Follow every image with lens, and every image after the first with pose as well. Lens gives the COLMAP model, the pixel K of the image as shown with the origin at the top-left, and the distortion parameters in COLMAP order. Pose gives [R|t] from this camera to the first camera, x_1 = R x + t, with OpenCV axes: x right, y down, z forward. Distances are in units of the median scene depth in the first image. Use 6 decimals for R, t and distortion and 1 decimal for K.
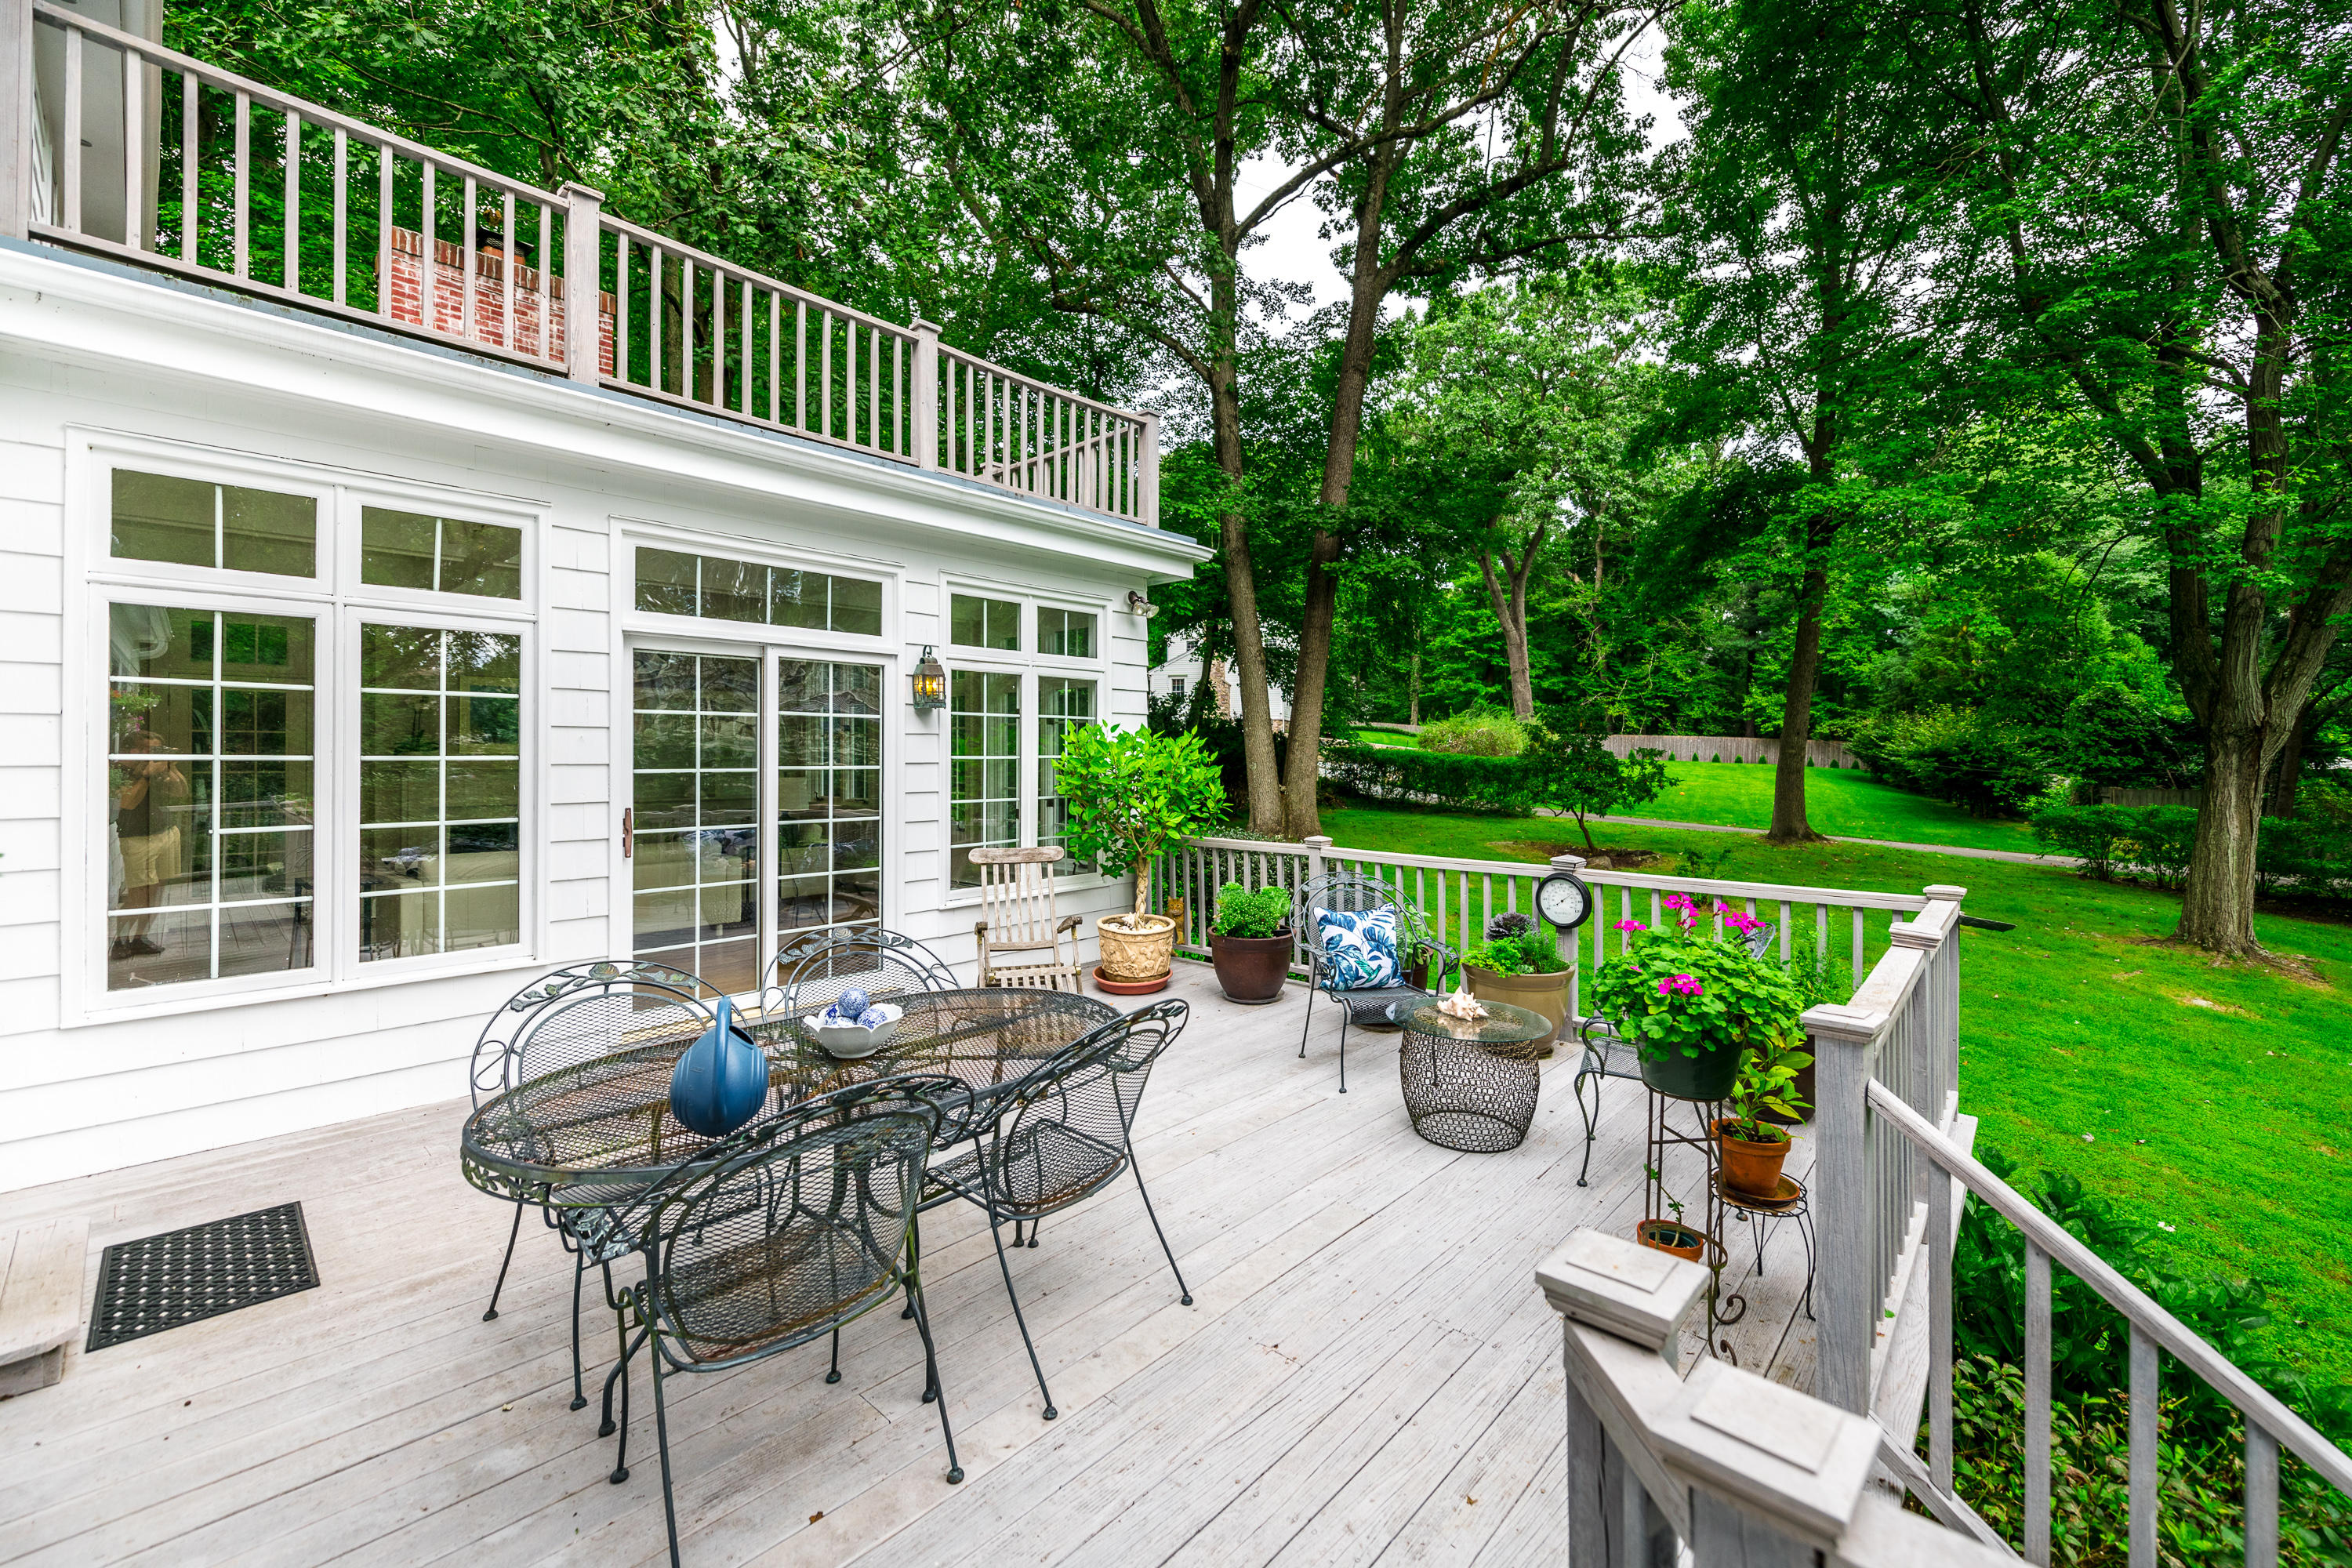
lens RADIAL K [[949.2, 0, 1190.0], [0, 949.2, 752.9], [0, 0, 1]] dist [-0.007020, -0.000606]
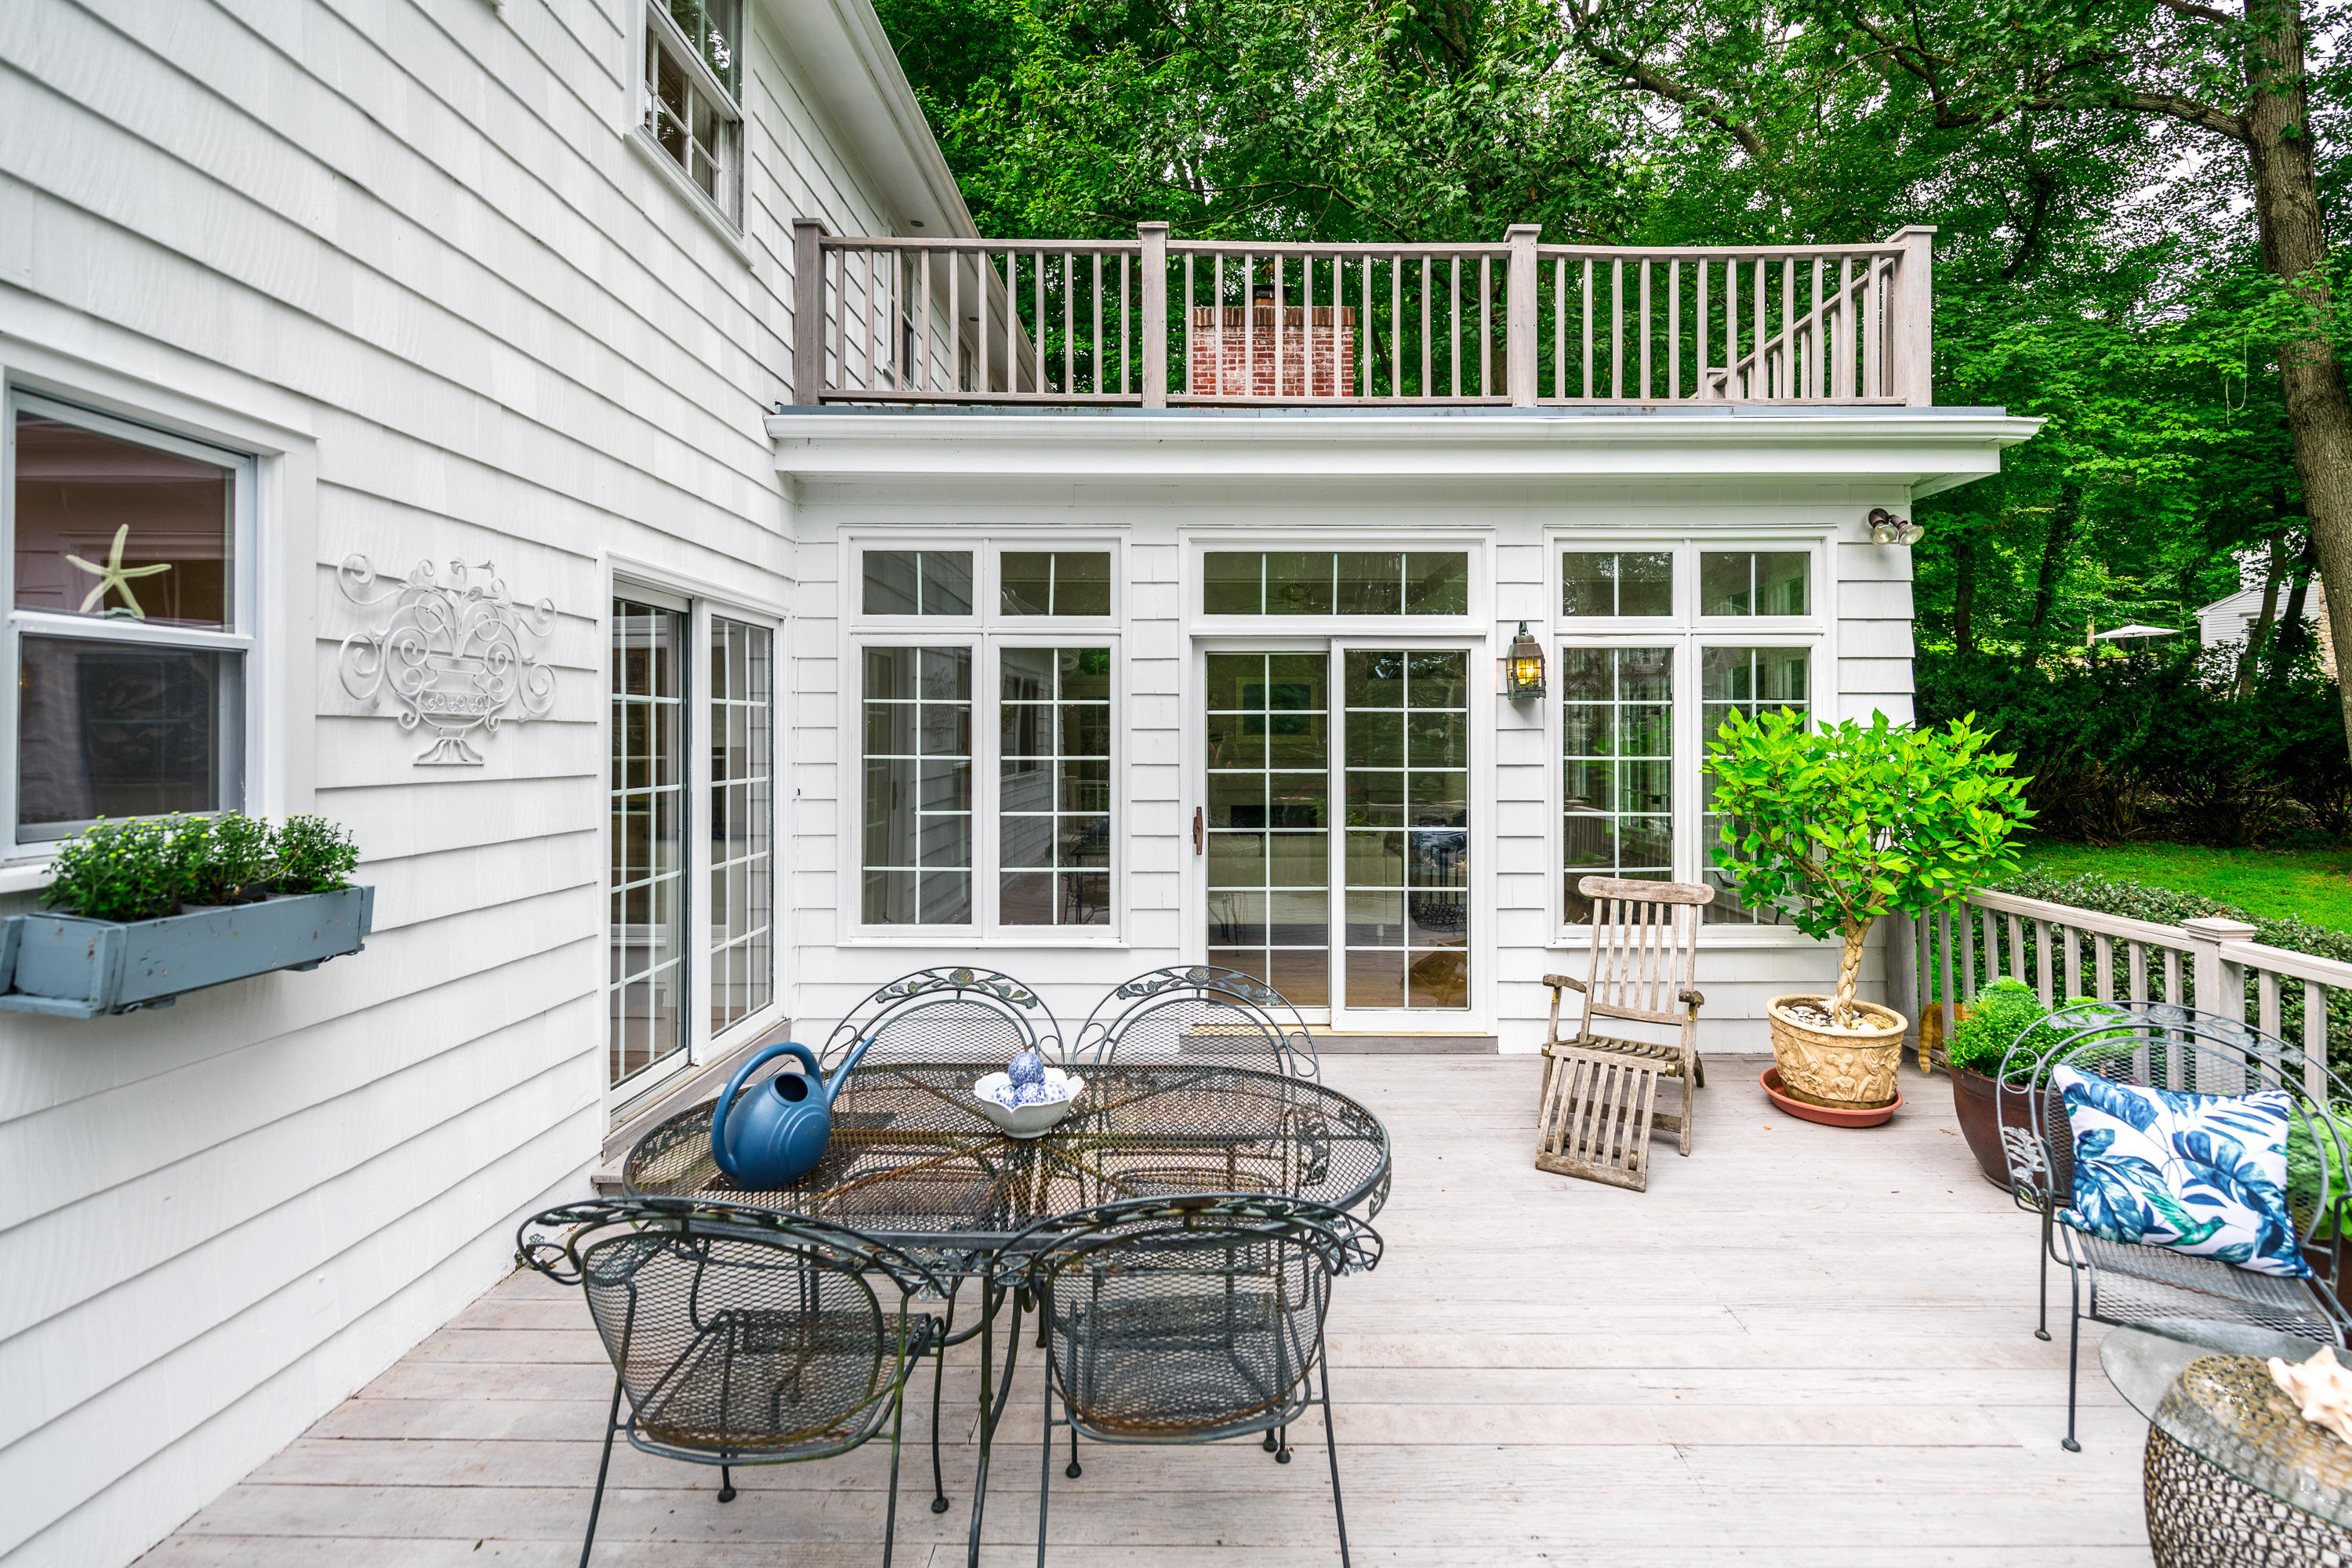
lens RADIAL K [[1008.8, 0, 1211.5], [0, 1008.8, 728.2], [0, 0, 1]] dist [0.003370, -0.001644]
pose [[0.669897, -0.006604, -0.742424, 0.184849], [0.002289, 0.999974, -0.006829, -0.015840], [0.742450, 0.002876, 0.669895, 0.217747]]
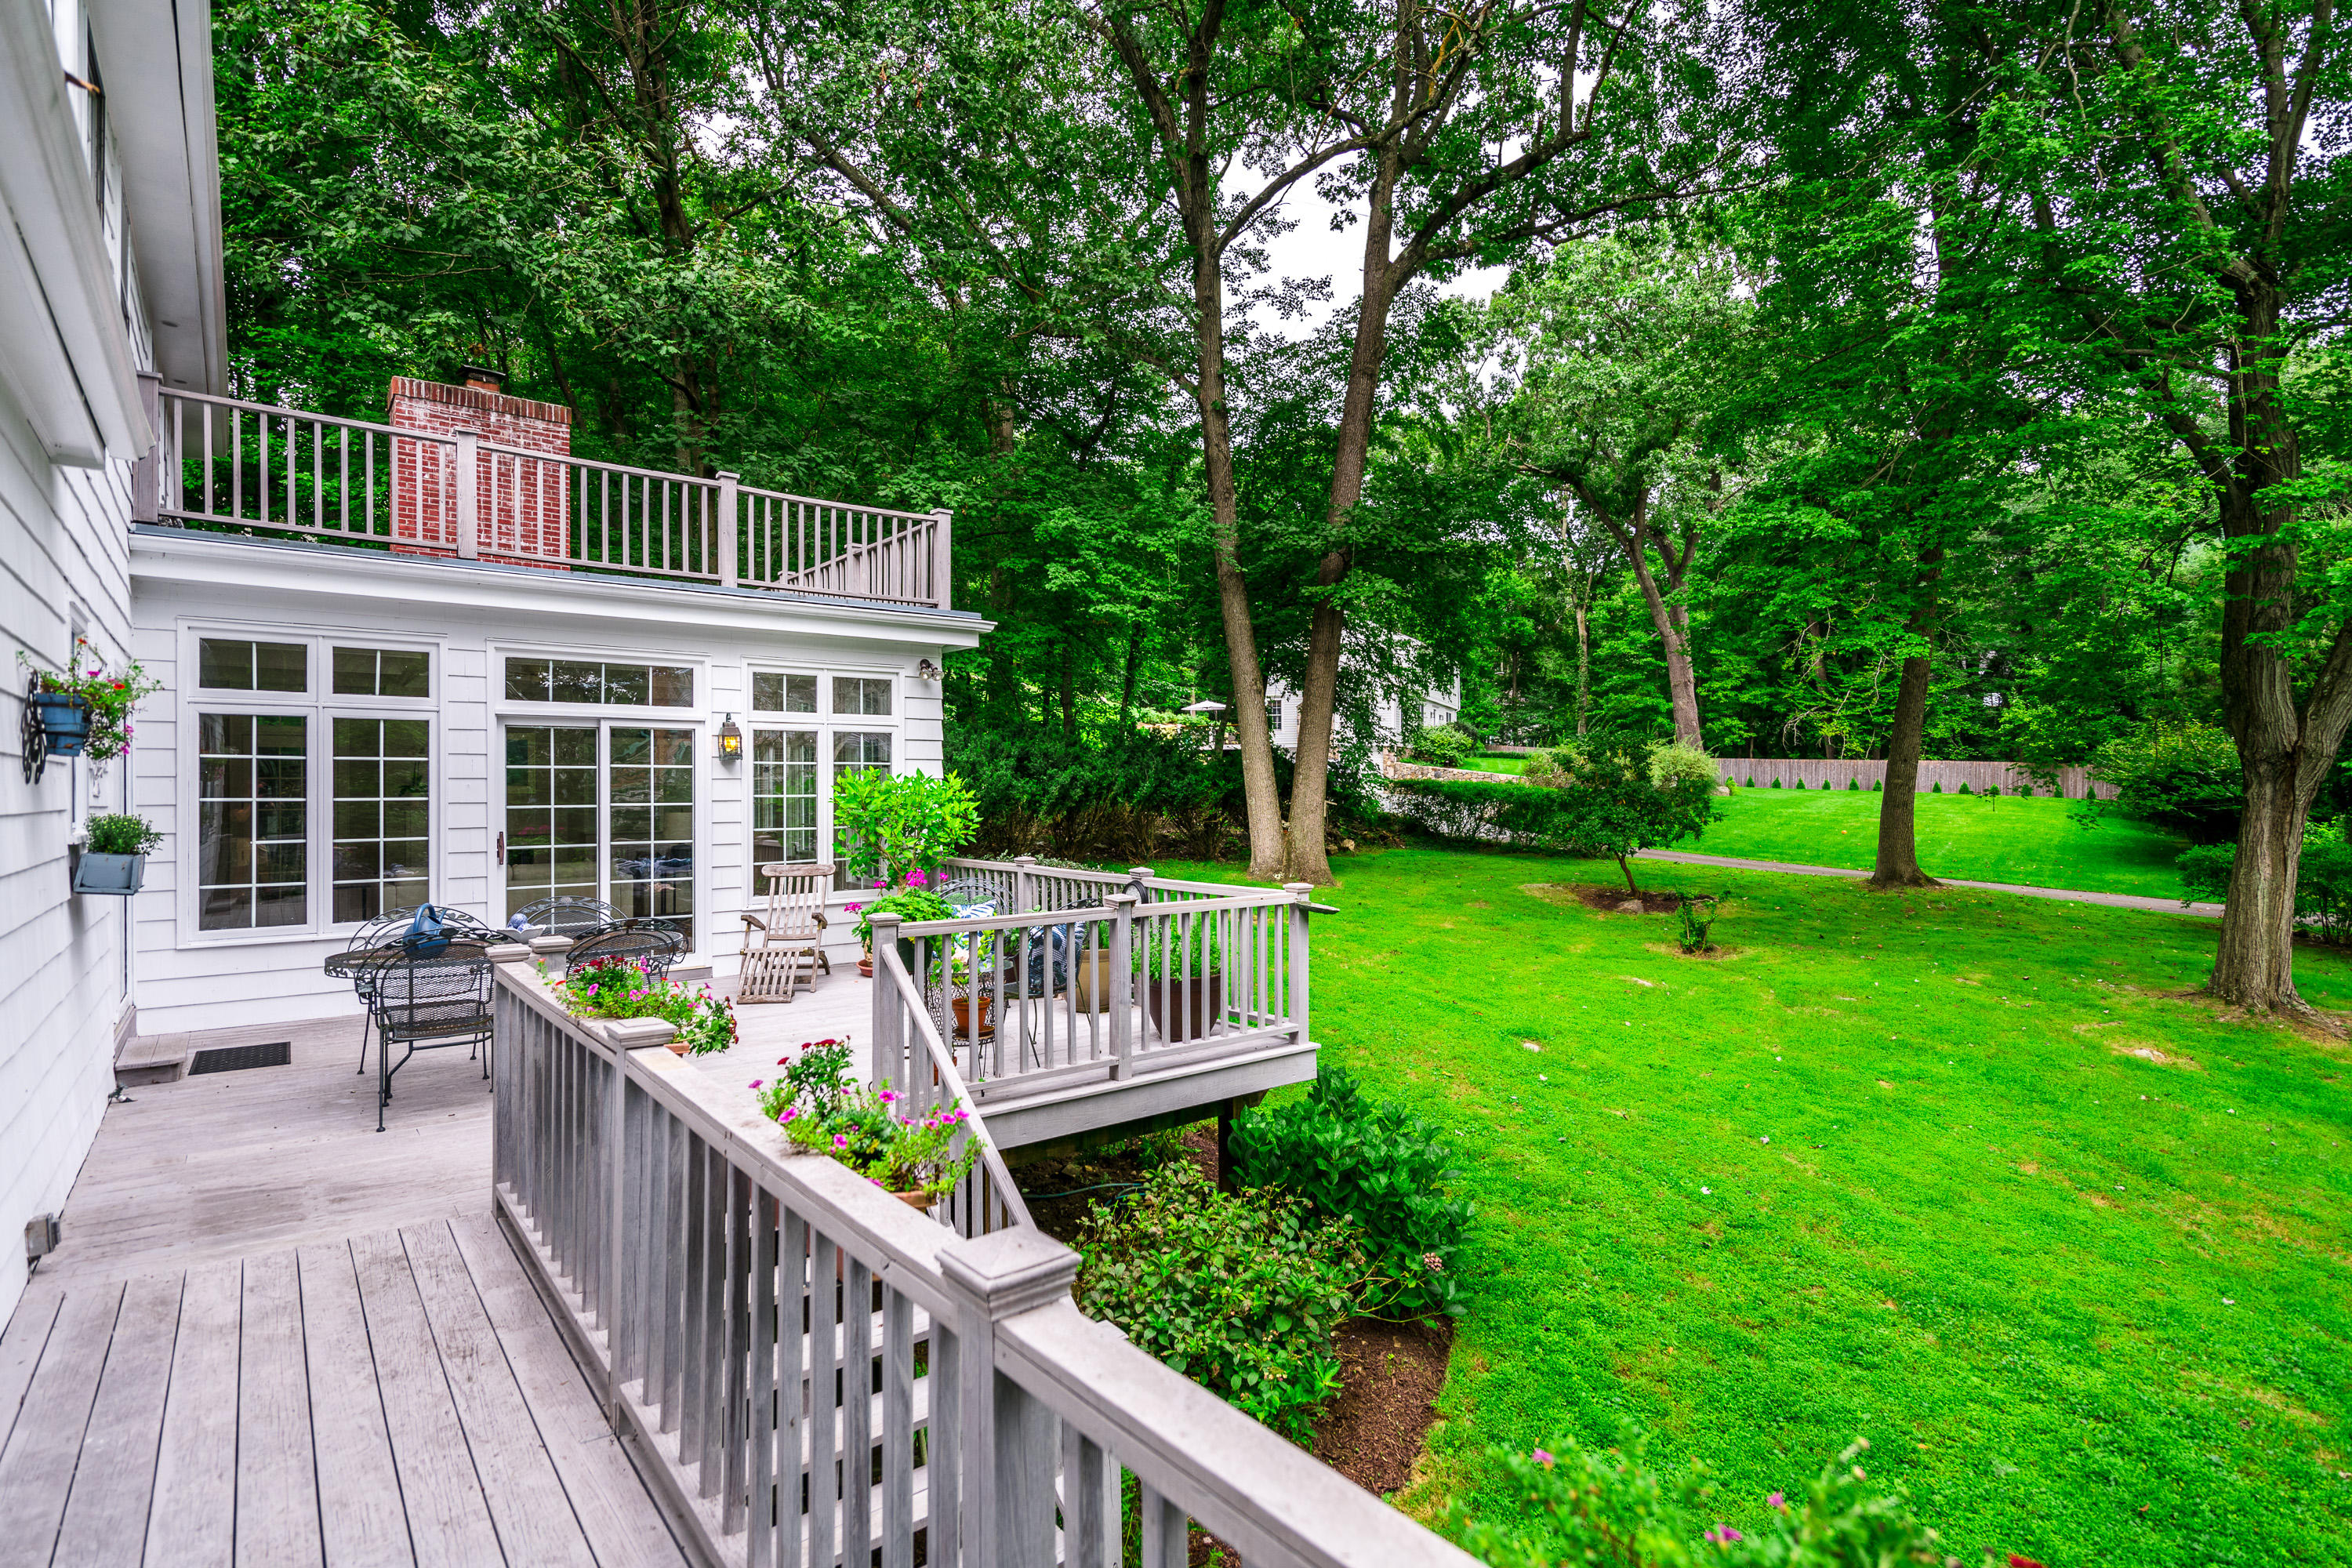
lens RADIAL K [[1152.1, 0, 1175.8], [0, 1152.1, 781.8], [0, 0, 1]] dist [0.000796, -0.001323]
pose [[0.987847, -0.007070, -0.155267, 0.595710], [0.006562, 0.999971, -0.003786, -0.005614], [0.155289, 0.002721, 0.987865, -0.509582]]
